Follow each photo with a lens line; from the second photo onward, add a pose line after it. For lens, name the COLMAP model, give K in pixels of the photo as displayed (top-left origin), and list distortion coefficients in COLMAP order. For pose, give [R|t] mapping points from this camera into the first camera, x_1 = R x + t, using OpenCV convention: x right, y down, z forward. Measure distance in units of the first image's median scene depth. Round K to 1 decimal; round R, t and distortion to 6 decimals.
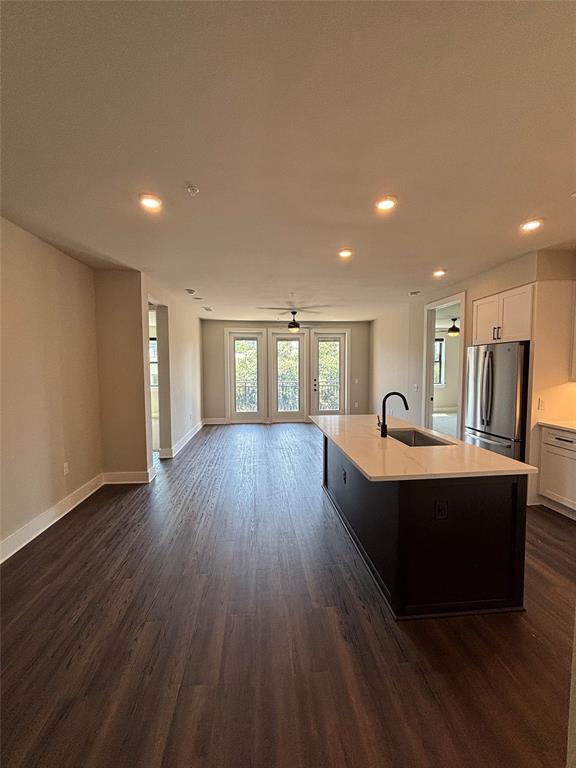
lens RADIAL K [[308.6, 0, 289.0], [0, 308.6, 384.0], [0, 0, 1]] dist [-0.000084, -0.000028]
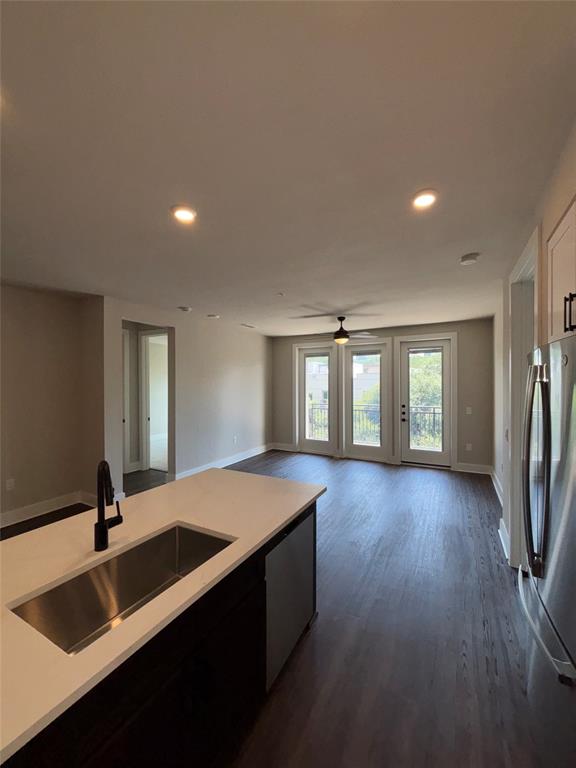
lens RADIAL K [[308.6, 0, 290.3], [0, 308.6, 385.4], [0, 0, 1]] dist [-0.000084, -0.000028]
pose [[0.831805, 0.006402, -0.555031, 0.281896], [-0.031861, 0.998836, -0.036228, -0.028751], [0.554153, 0.047818, 0.831040, 0.255122]]
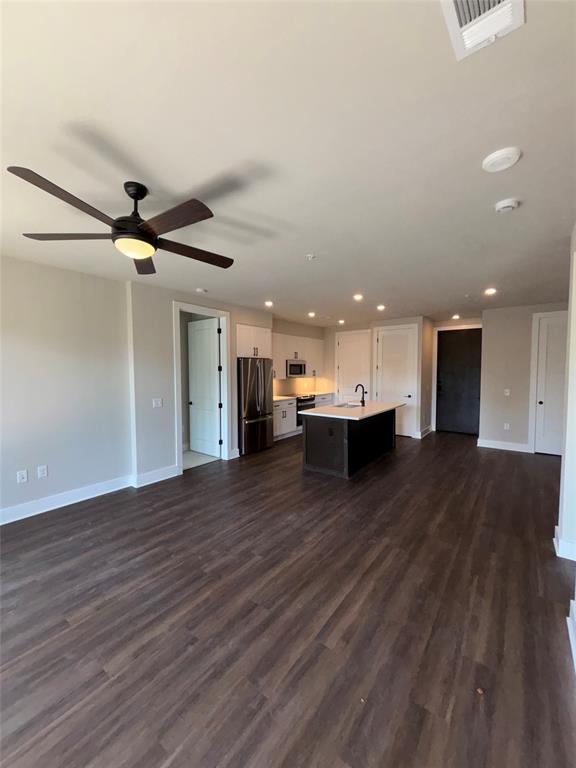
lens RADIAL K [[308.6, 0, 289.9], [0, 308.6, 389.0], [0, 0, 1]] dist [-0.000084, -0.000028]
pose [[-0.734103, -0.037584, 0.677997, -0.242332], [0.043590, 0.993799, 0.102286, -0.060273], [-0.677638, 0.104643, -0.727913, 0.950686]]
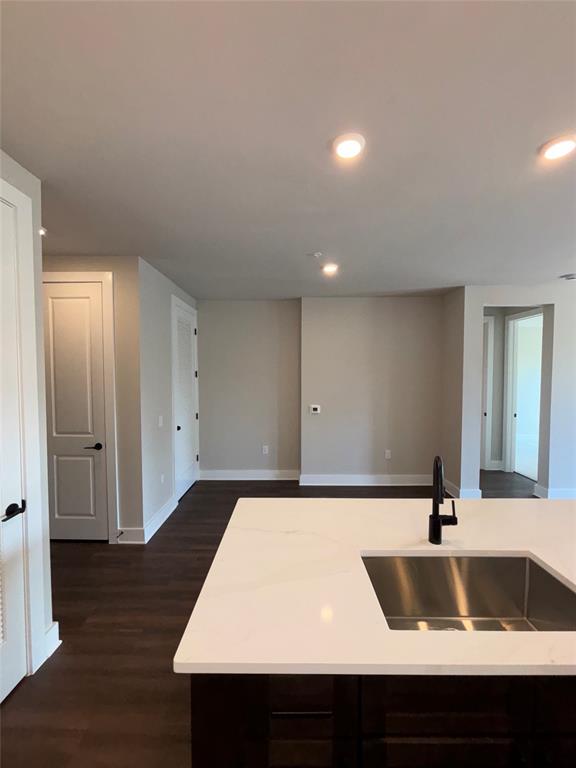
lens RADIAL K [[308.6, 0, 287.8], [0, 308.6, 382.7], [0, 0, 1]] dist [-0.000084, -0.000028]
pose [[-0.099575, 0.032191, -0.994509, 0.278222], [-0.051992, 0.997943, 0.037508, -0.030922], [0.993671, 0.055441, -0.097697, 0.268557]]
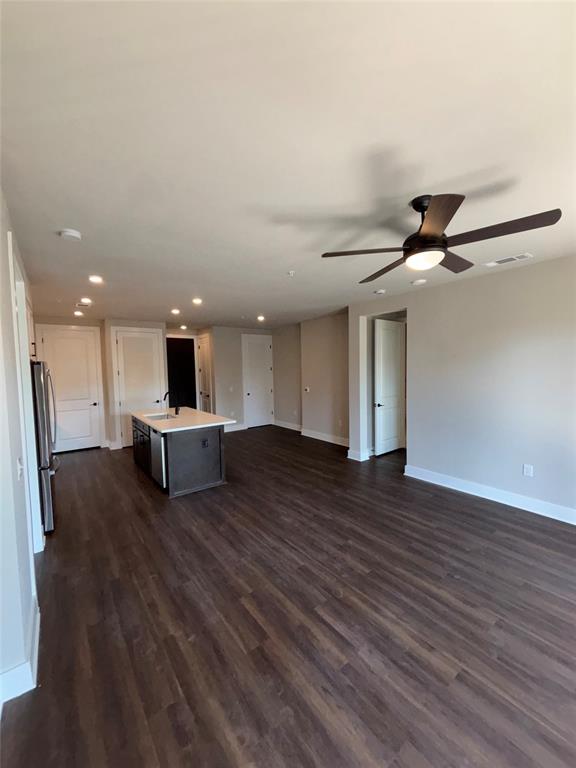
lens RADIAL K [[308.6, 0, 290.8], [0, 308.6, 381.1], [0, 0, 1]] dist [-0.000084, -0.000028]
pose [[-0.847180, 0.041977, -0.529645, 0.244316], [-0.009082, 0.995584, 0.093431, -0.076150], [0.531228, 0.083963, -0.843058, 1.010998]]
